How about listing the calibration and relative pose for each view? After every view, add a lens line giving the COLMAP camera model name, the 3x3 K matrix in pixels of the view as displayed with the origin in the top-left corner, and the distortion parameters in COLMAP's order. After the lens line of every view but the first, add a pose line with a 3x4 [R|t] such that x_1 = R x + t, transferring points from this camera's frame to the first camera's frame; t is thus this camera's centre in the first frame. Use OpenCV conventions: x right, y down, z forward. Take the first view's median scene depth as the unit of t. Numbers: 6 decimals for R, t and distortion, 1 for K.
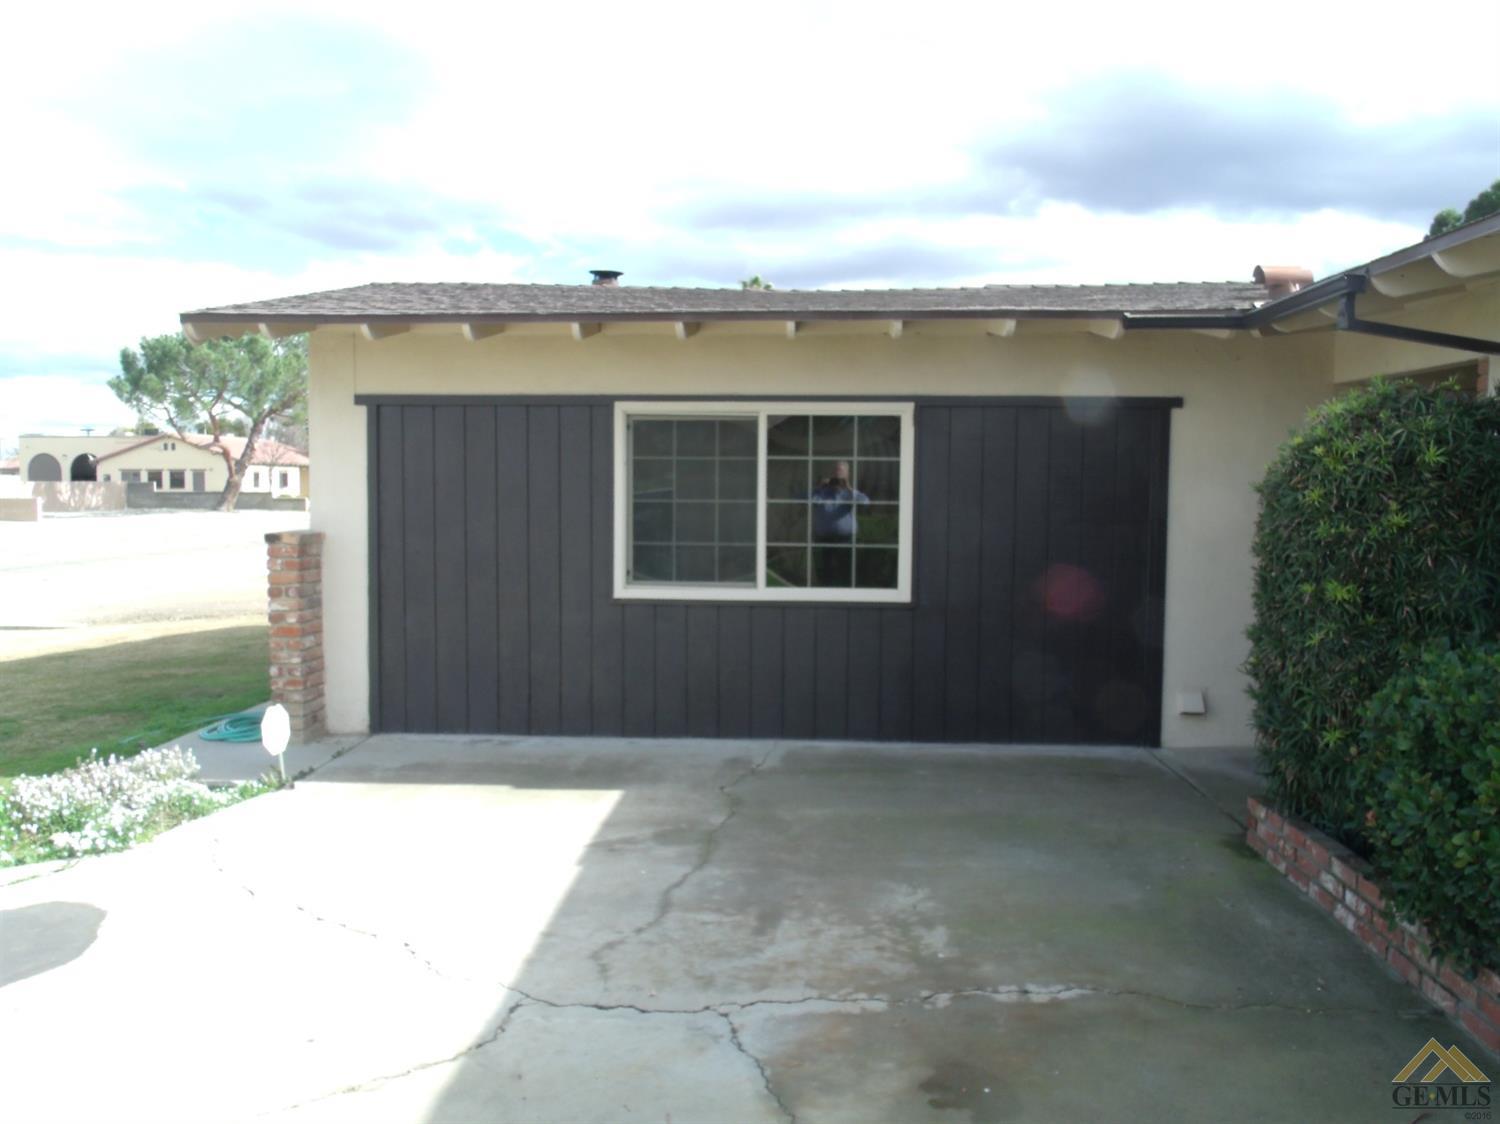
lens RADIAL K [[1190.7, 0, 744.6], [0, 1190.7, 567.7], [0, 0, 1]] dist [-0.045144, 0.007748]
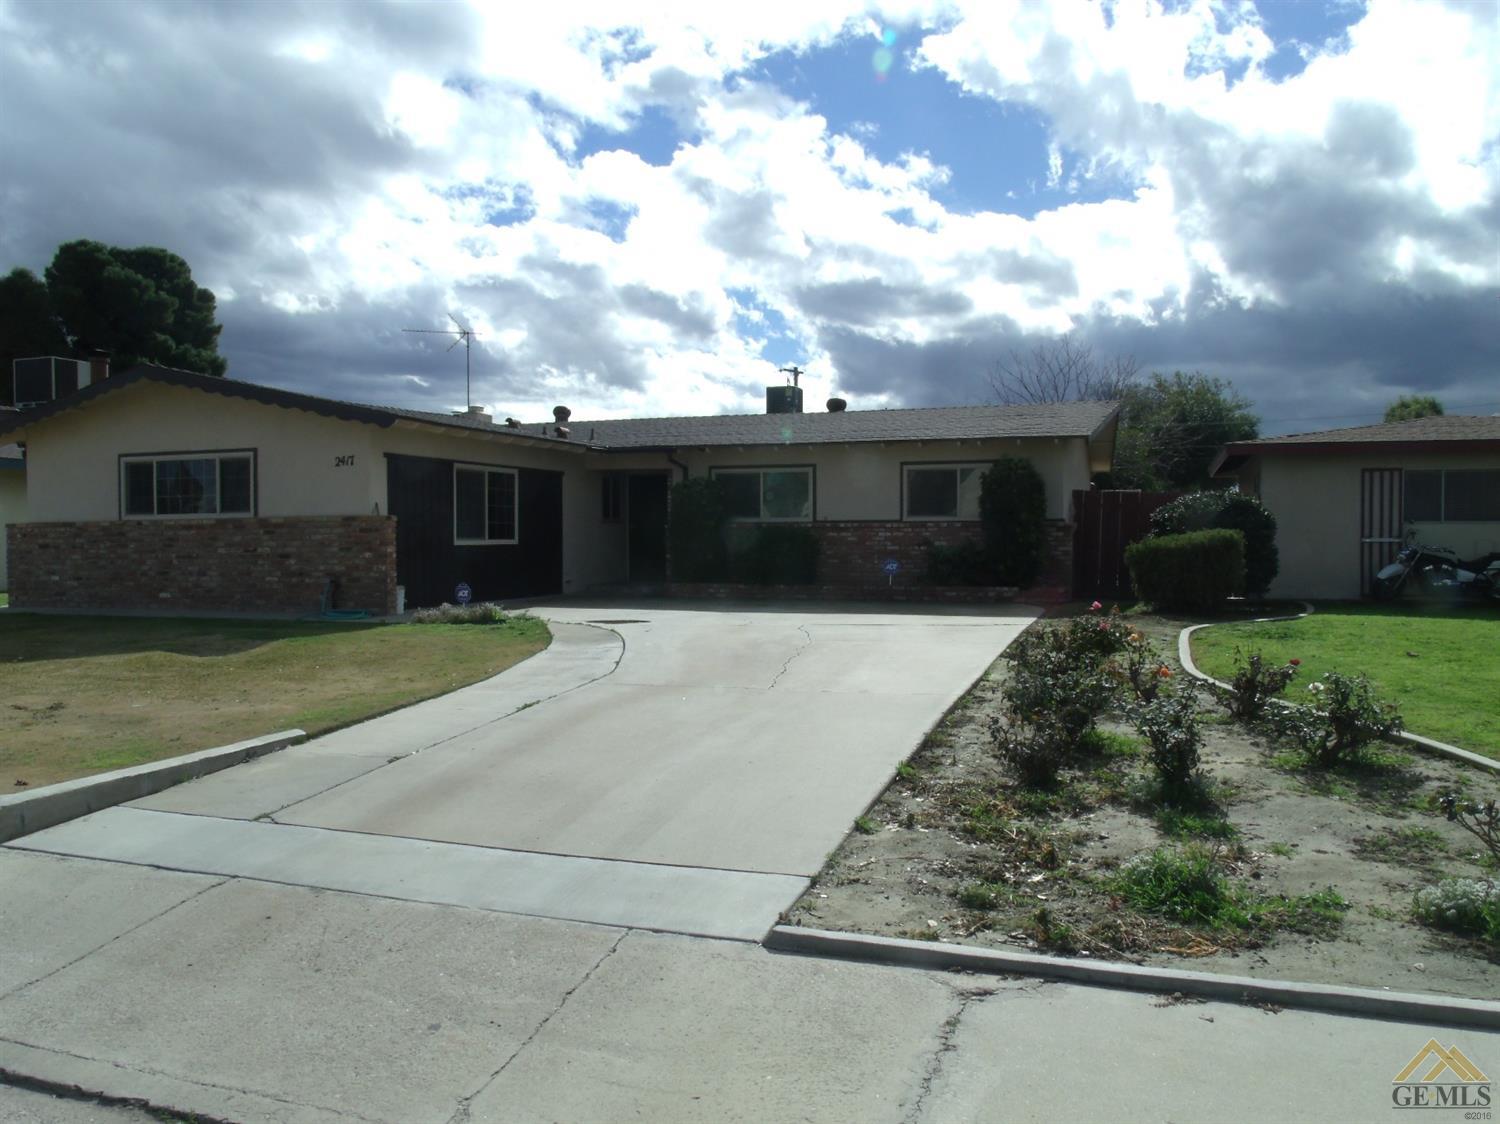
lens RADIAL K [[1190.7, 0, 744.6], [0, 1190.7, 567.7], [0, 0, 1]] dist [-0.045144, 0.007748]
pose [[0.265071, -0.032446, 0.963683, -3.421125], [0.068667, 0.997531, 0.014698, 0.114797], [-0.961781, 0.062277, 0.266644, -0.282145]]
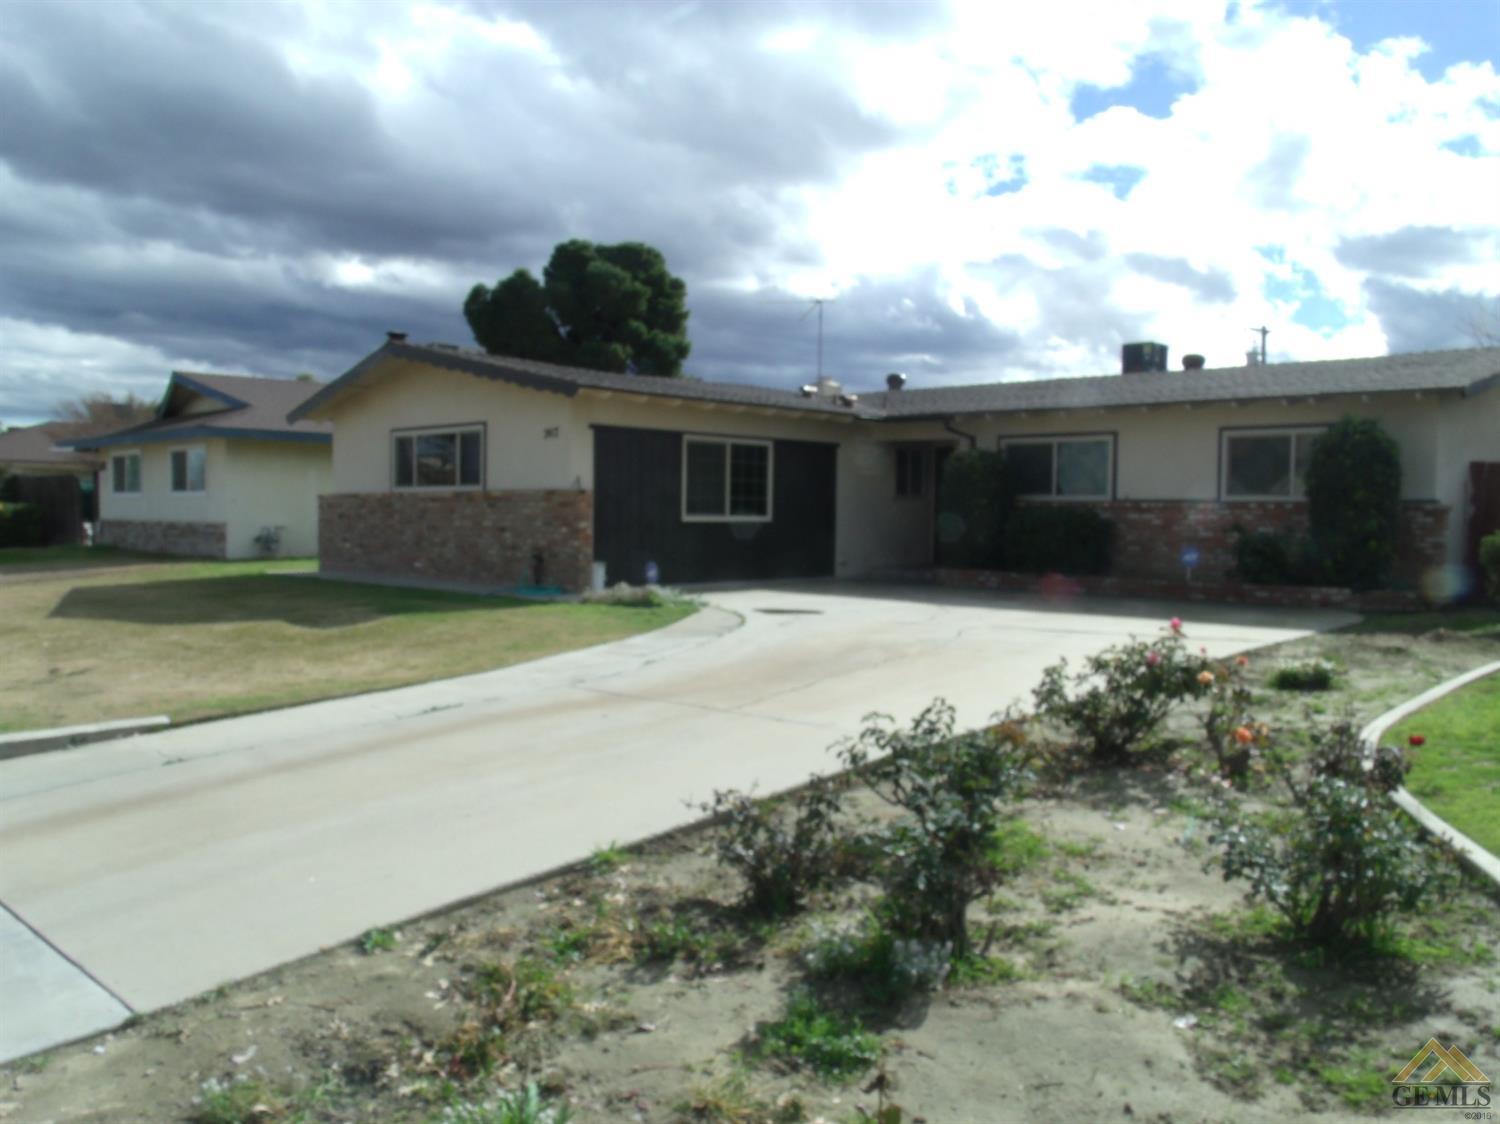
lens RADIAL K [[1190.7, 0, 744.6], [0, 1190.7, 567.7], [0, 0, 1]] dist [-0.045144, 0.007748]
pose [[0.639192, -0.035609, 0.768222, -2.688225], [0.044159, 0.998979, 0.009563, 0.147026], [-0.767778, 0.027812, 0.640112, -0.796363]]
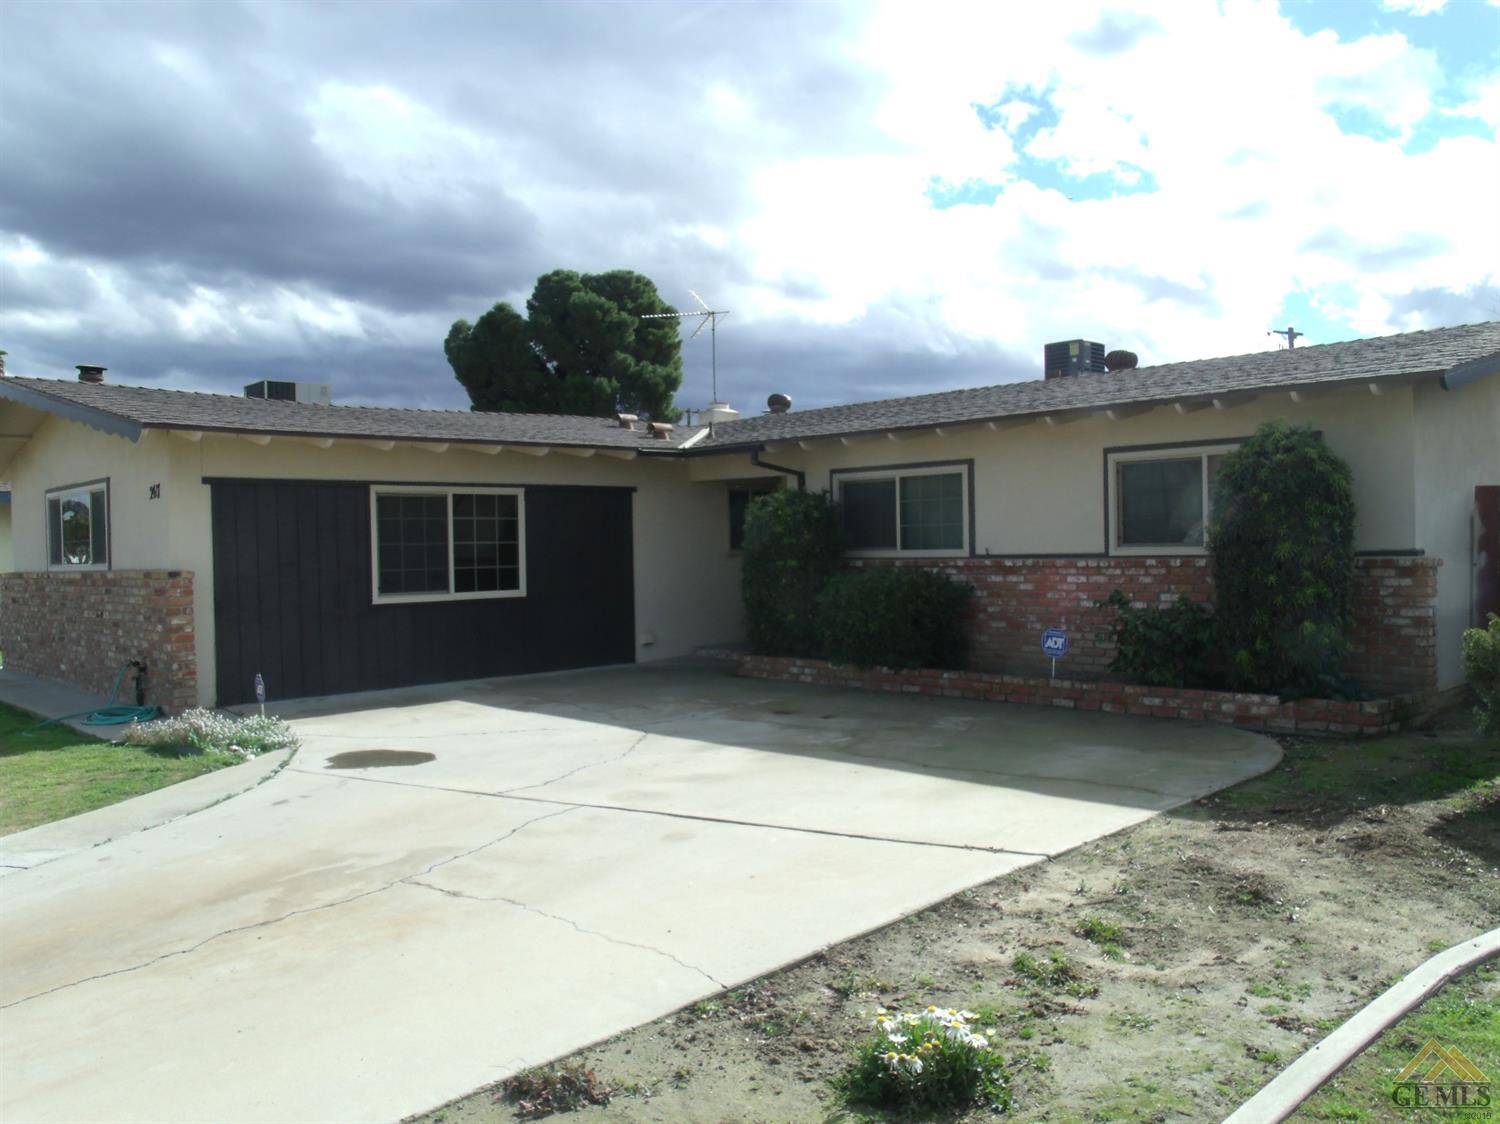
lens RADIAL K [[1190.7, 0, 744.6], [0, 1190.7, 567.7], [0, 0, 1]] dist [-0.045144, 0.007748]
pose [[0.679961, -0.035283, 0.732399, -1.459458], [0.073925, 0.997051, -0.020600, 0.071651], [-0.729512, 0.068150, 0.680564, -0.744747]]
